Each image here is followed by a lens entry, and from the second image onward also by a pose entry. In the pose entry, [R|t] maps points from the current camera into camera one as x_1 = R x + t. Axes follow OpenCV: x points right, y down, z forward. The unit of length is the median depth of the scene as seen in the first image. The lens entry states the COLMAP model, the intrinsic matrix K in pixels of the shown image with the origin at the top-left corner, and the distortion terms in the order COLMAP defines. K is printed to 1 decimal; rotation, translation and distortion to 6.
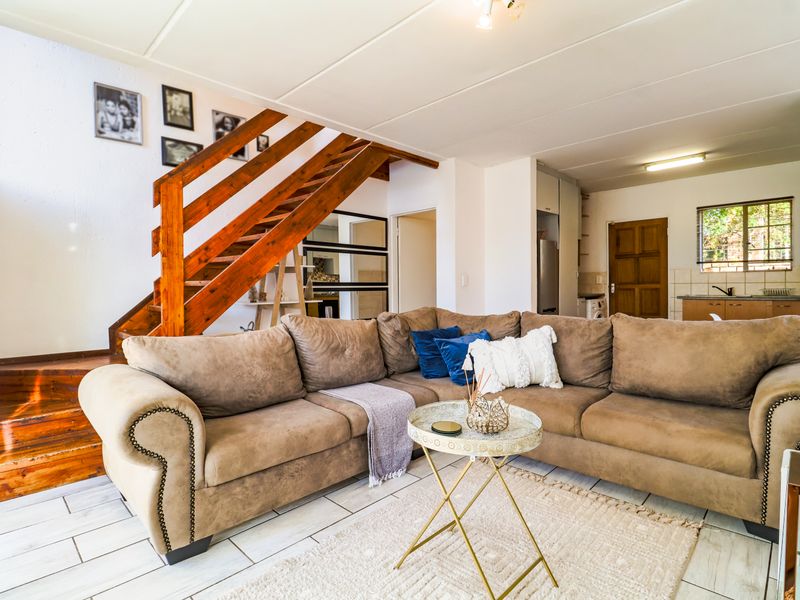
lens RADIAL K [[417.5, 0, 406.3], [0, 417.5, 293.9], [0, 0, 1]] dist [-0.000215, -0.014717]
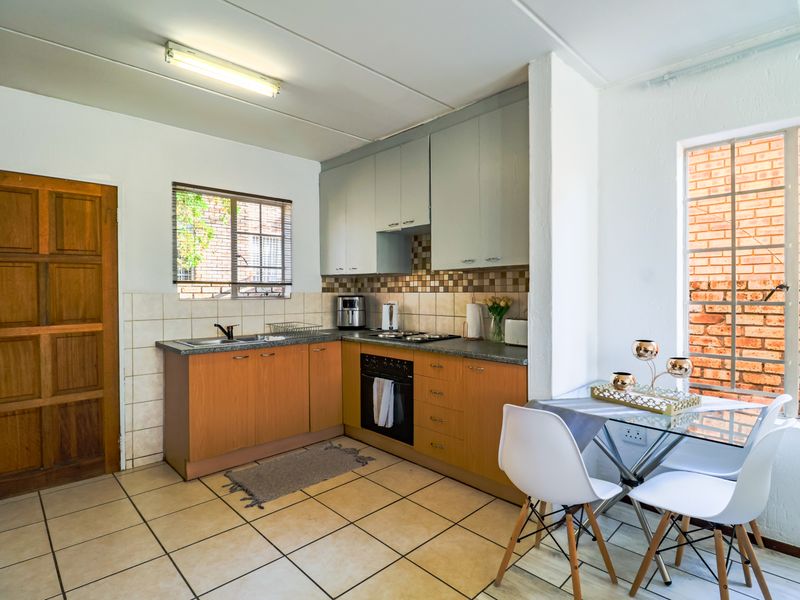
lens RADIAL K [[417.5, 0, 406.3], [0, 417.5, 293.9], [0, 0, 1]] dist [-0.000215, -0.014717]
pose [[0.024650, 0.005681, 0.999680, 0.158886], [0.021081, 0.999759, -0.006201, -0.050786], [-0.999474, 0.021227, 0.024524, 0.701695]]
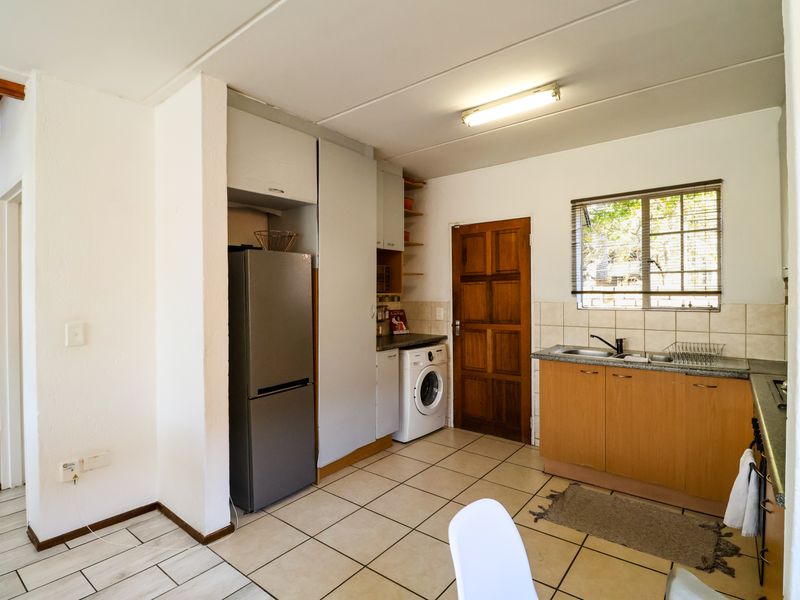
lens RADIAL K [[417.5, 0, 406.3], [0, 417.5, 293.9], [0, 0, 1]] dist [-0.000215, -0.014717]
pose [[0.994593, 0.005203, 0.103723, 0.412412], [-0.003429, 0.999845, -0.017268, -0.063469], [-0.103797, 0.016819, 0.994456, 0.440785]]
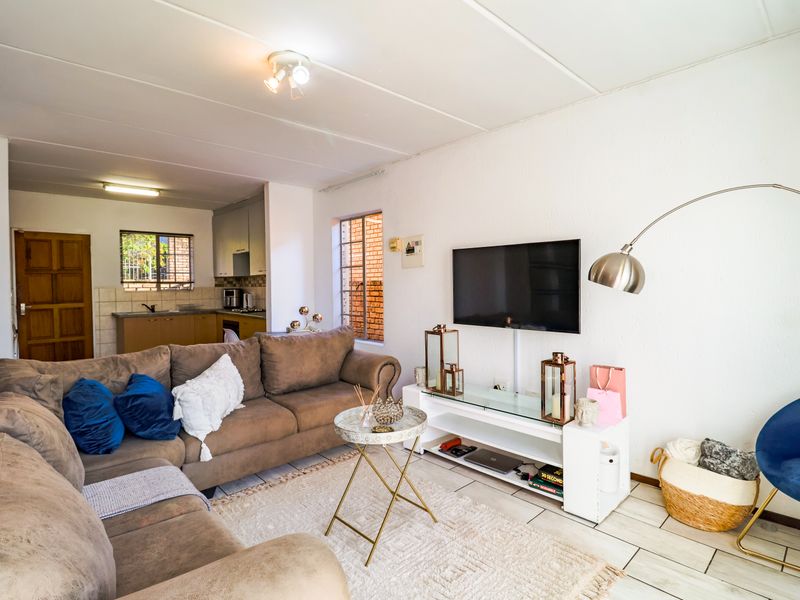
lens RADIAL K [[417.5, 0, 406.3], [0, 417.5, 293.9], [0, 0, 1]] dist [-0.000215, -0.014717]
pose [[0.047231, -0.010722, 0.998826, -0.340986], [0.027066, 0.999589, 0.009450, -0.036493], [-0.998517, 0.026588, 0.047502, 0.230055]]
